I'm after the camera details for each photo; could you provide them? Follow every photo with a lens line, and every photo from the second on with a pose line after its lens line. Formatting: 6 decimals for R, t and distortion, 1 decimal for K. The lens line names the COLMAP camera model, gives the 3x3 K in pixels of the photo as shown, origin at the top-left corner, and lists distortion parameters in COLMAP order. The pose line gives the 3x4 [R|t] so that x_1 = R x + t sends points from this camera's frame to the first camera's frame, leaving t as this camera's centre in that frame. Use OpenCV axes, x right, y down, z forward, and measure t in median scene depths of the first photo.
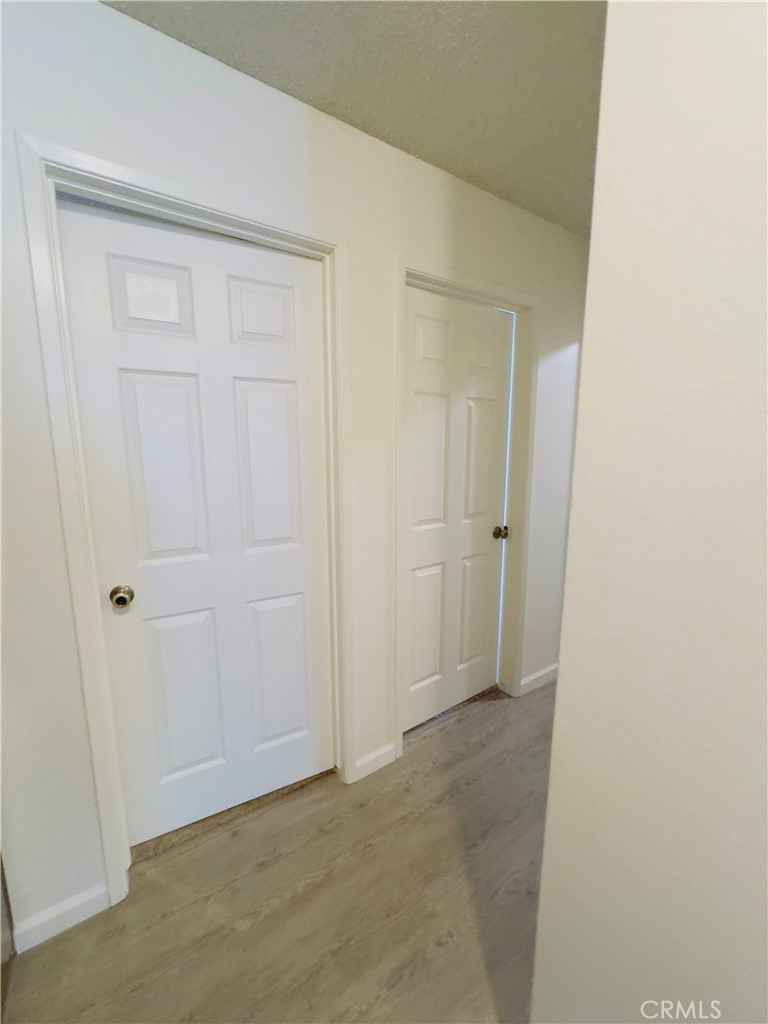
lens RADIAL K [[408.8, 0, 384.0], [0, 408.8, 512.0], [0, 0, 1]] dist [-0.003245, 0.000464]
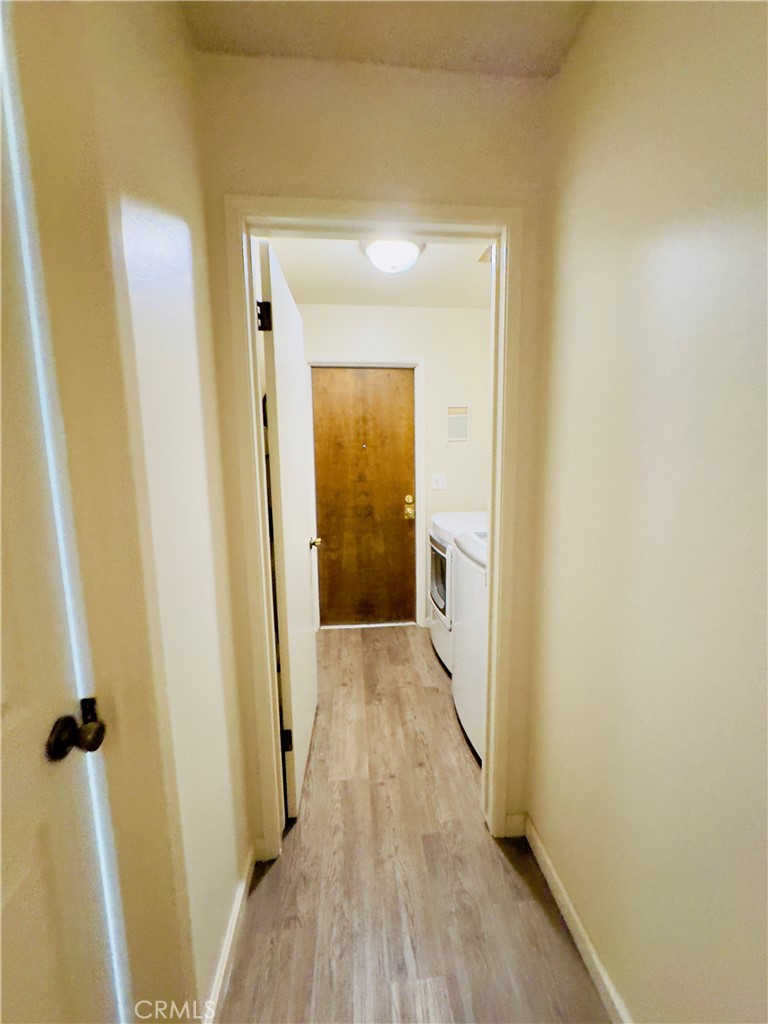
lens RADIAL K [[408.8, 0, 384.0], [0, 408.8, 512.0], [0, 0, 1]] dist [-0.003245, 0.000464]
pose [[0.477055, -0.129278, 0.869313, 0.187597], [0.156490, 0.985811, 0.060726, -0.122265], [-0.864829, 0.107069, 0.490517, 0.785879]]
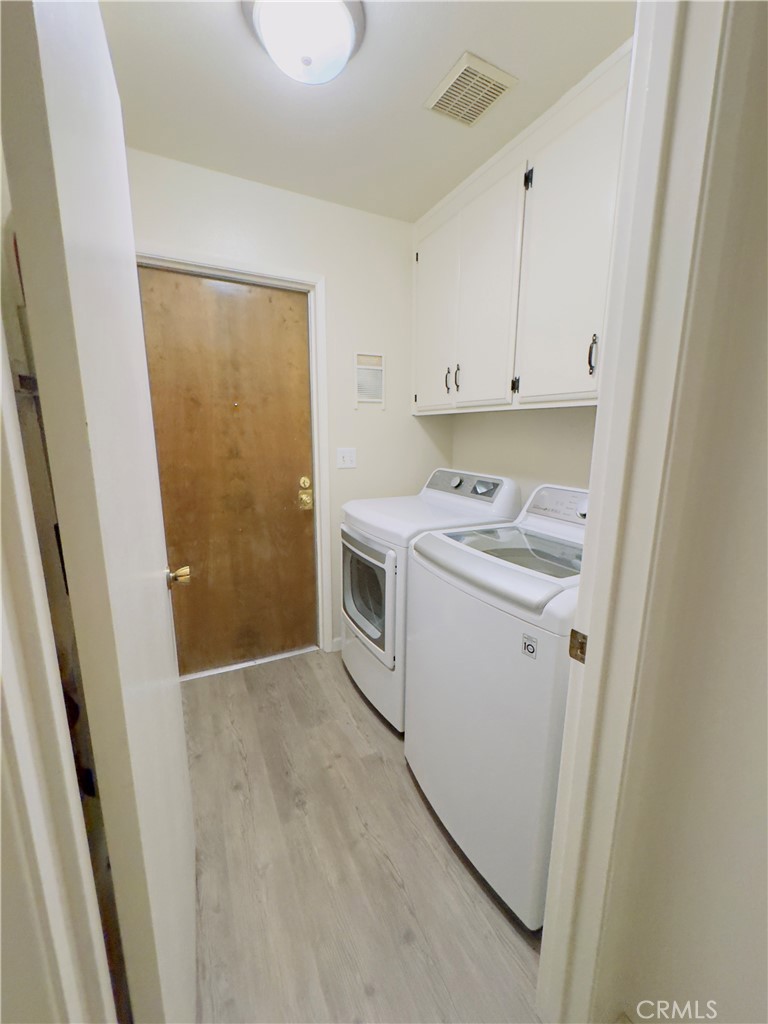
lens RADIAL K [[408.8, 0, 384.0], [0, 408.8, 512.0], [0, 0, 1]] dist [-0.003245, 0.000464]
pose [[0.125104, -0.192534, 0.973283, 0.576566], [0.154007, 0.972868, 0.172656, -0.145946], [-0.980118, 0.128292, 0.151362, 1.146267]]
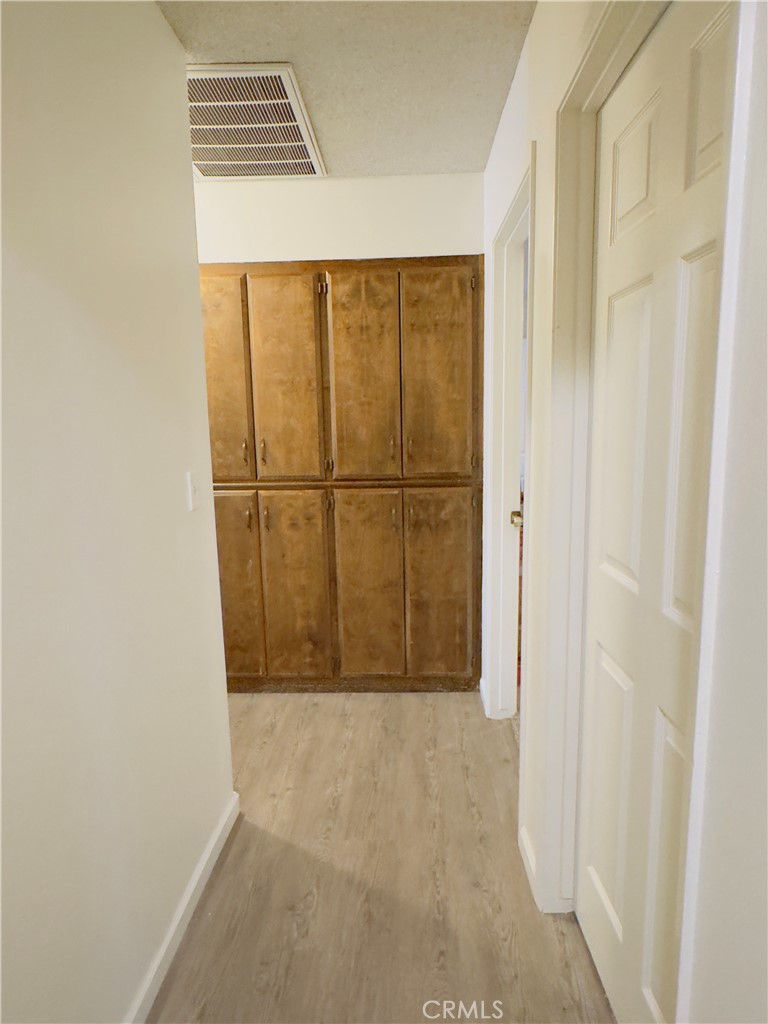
lens RADIAL K [[592.9, 0, 391.8], [0, 592.9, 506.5], [0, 0, 1]] dist [-0.002140, -0.000199]
pose [[-0.575801, 0.131024, -0.807023, 0.864860], [-0.116084, 0.963974, 0.239330, -0.185915], [0.809307, 0.231489, -0.539847, 1.242673]]
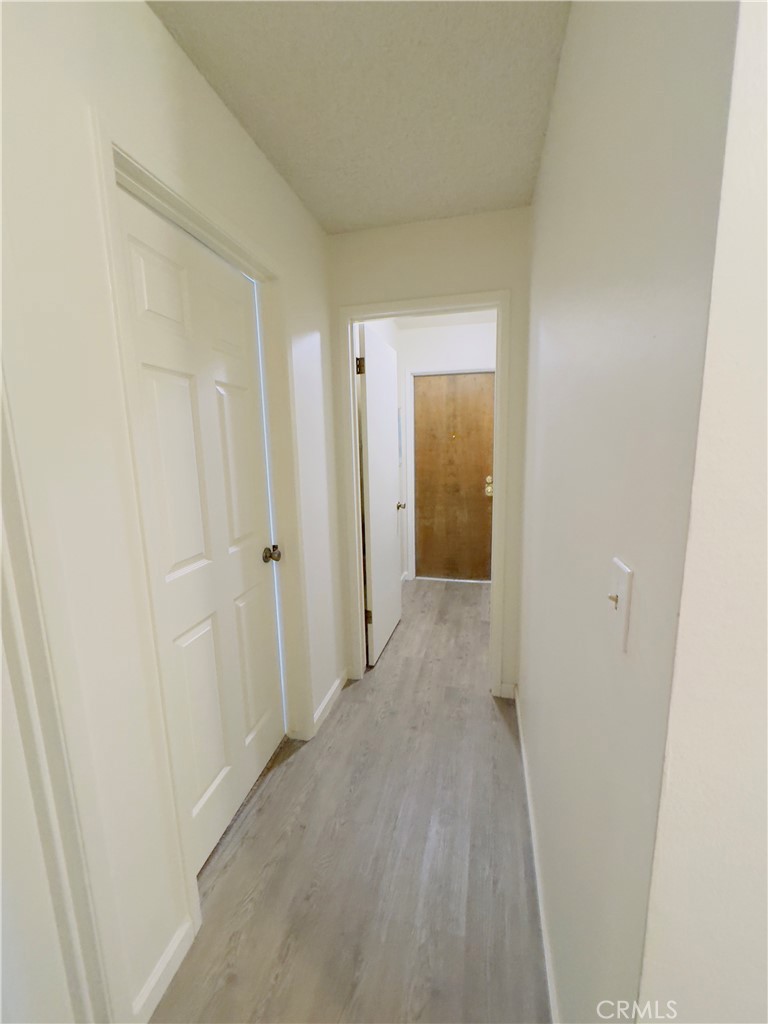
lens RADIAL K [[408.8, 0, 384.0], [0, 408.8, 512.0], [0, 0, 1]] dist [-0.003245, 0.000464]
pose [[0.735034, -0.127827, 0.665872, -0.098181], [0.133299, 0.990146, 0.042933, -0.047114], [-0.664798, 0.057203, 0.744830, 0.304931]]
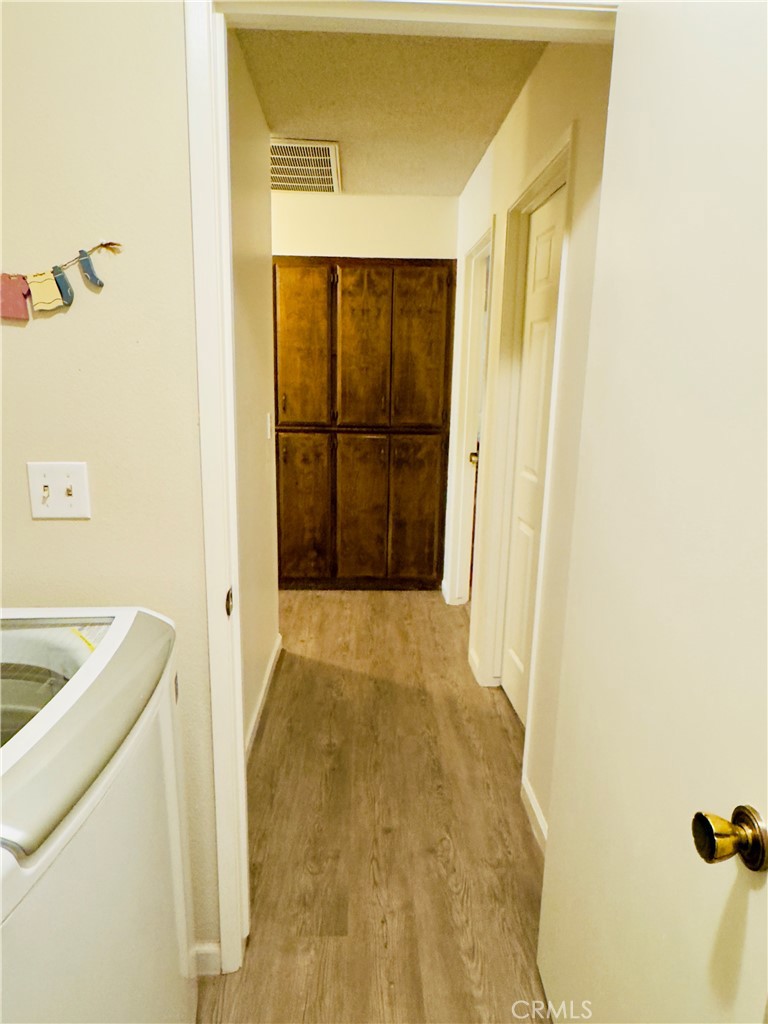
lens RADIAL K [[645.0, 0, 384.0], [0, 645.0, 512.0], [0, 0, 1]] dist [0.000236, -0.000137]
pose [[-0.518028, 0.170532, -0.838192, 1.545017], [-0.160279, 0.943215, 0.290956, -0.259597], [0.840213, 0.285068, -0.461280, 1.518280]]
